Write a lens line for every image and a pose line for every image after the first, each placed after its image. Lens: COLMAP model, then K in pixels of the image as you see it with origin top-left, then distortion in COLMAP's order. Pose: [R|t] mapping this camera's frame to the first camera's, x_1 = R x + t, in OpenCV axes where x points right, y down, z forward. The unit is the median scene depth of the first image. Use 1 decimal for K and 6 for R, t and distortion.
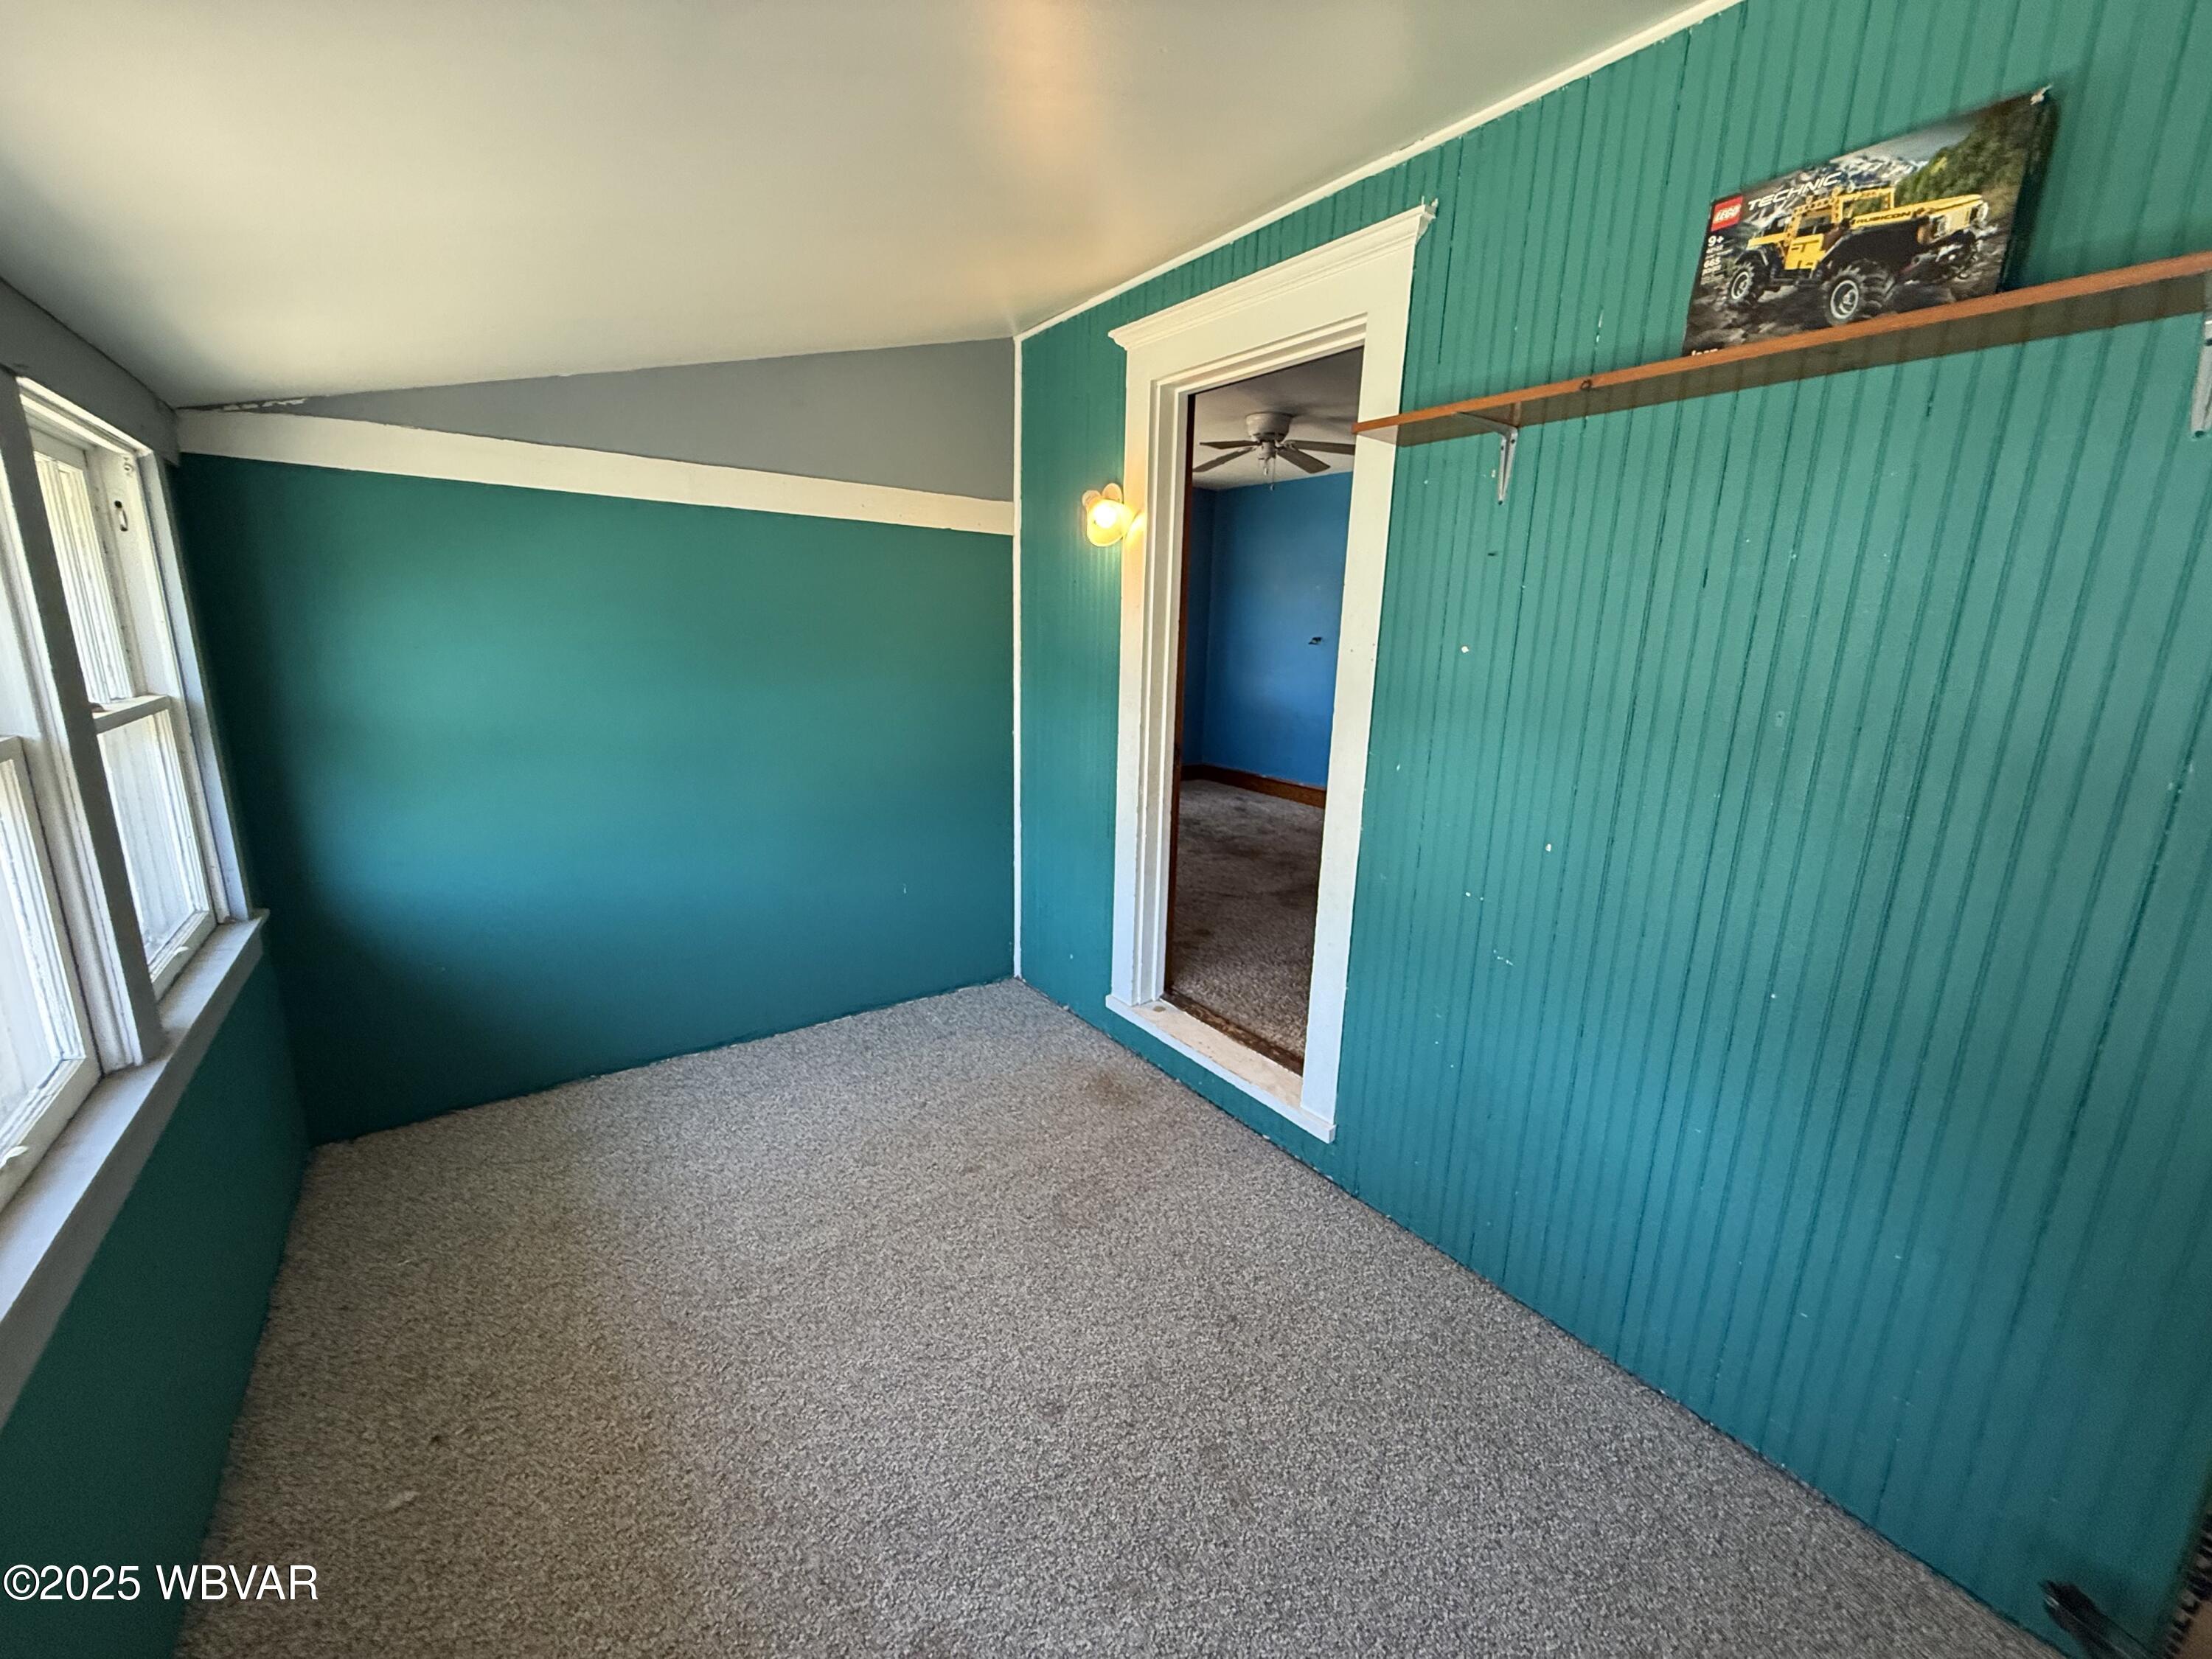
lens RADIAL K [[880.7, 0, 1108.6], [0, 880.7, 826.6], [0, 0, 1]] dist [-0.002993, 0.000357]
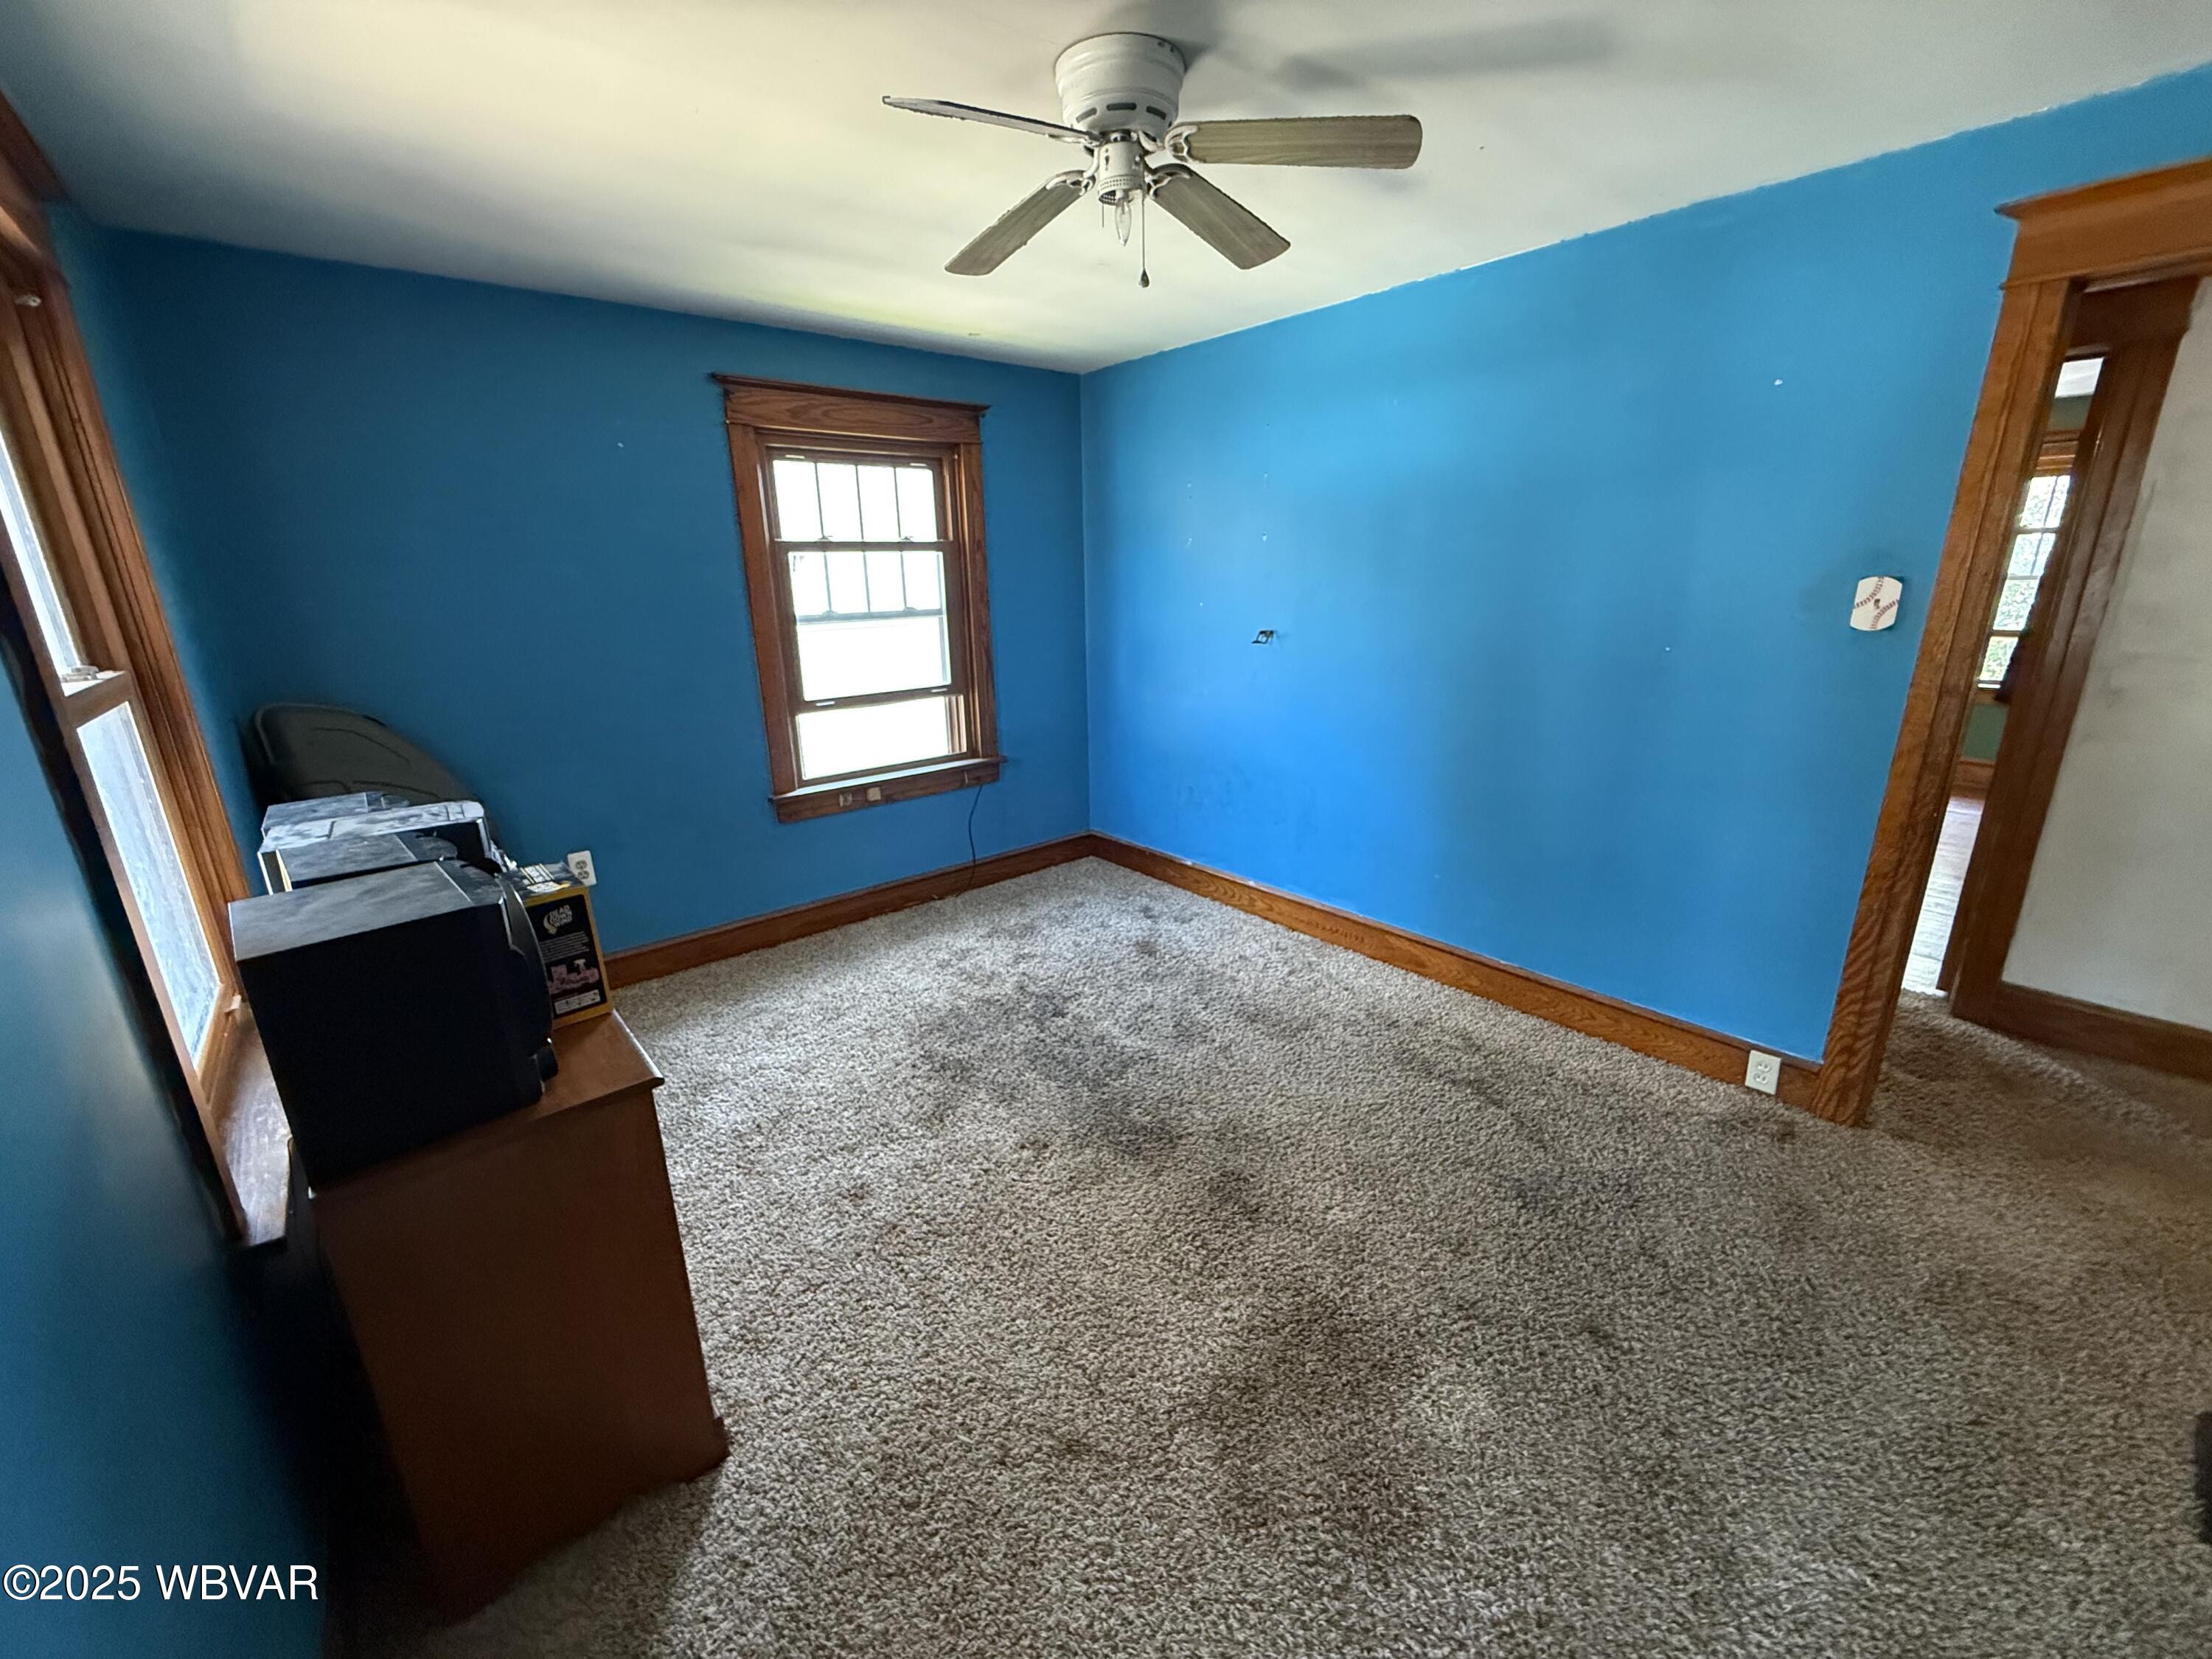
lens RADIAL K [[880.7, 0, 1098.4], [0, 880.7, 828.5], [0, 0, 1]] dist [-0.002993, 0.000357]
pose [[0.996700, -0.064303, 0.049547, 0.102390], [0.061271, 0.996288, 0.060466, -0.140121], [-0.053251, -0.057231, 0.996940, 0.475222]]
